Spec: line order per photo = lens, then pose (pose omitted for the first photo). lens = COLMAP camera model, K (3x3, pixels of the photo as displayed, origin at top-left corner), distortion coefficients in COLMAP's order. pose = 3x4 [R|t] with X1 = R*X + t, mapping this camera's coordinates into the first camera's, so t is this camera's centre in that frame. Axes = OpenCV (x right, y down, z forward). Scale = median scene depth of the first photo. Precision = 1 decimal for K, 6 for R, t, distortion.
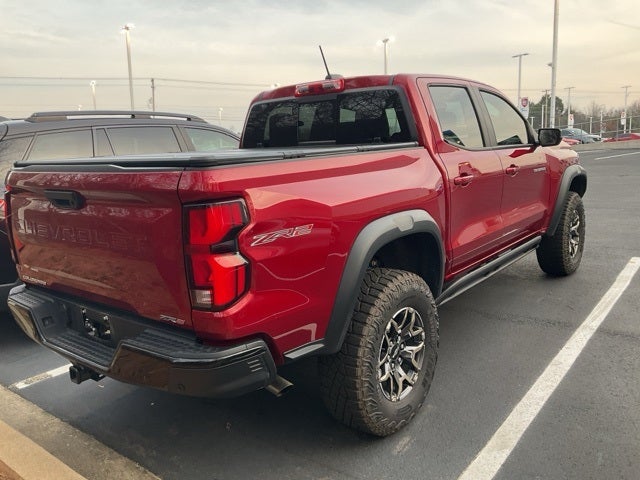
lens RADIAL K [[519.7, 0, 308.5], [0, 519.7, 241.8], [0, 0, 1]] dist [0.085984, -0.096909]
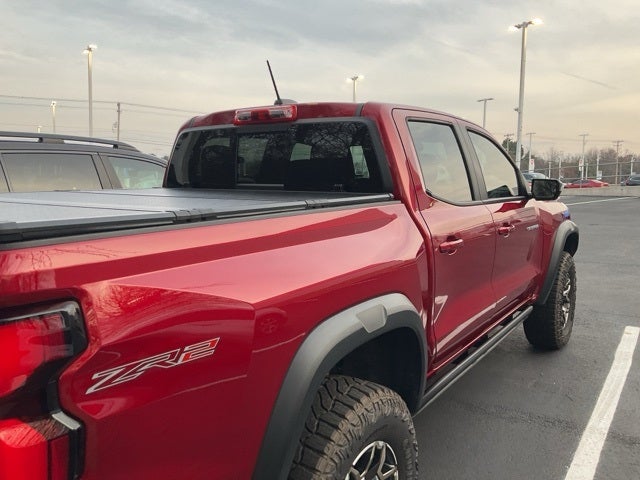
lens RADIAL K [[519.7, 0, 308.5], [0, 519.7, 241.8], [0, 0, 1]] dist [0.085984, -0.096909]
pose [[0.997235, 0.035845, 0.065095, 0.036271], [-0.031913, 0.997660, -0.060472, -0.059767], [-0.067111, 0.058228, 0.996045, 0.224418]]
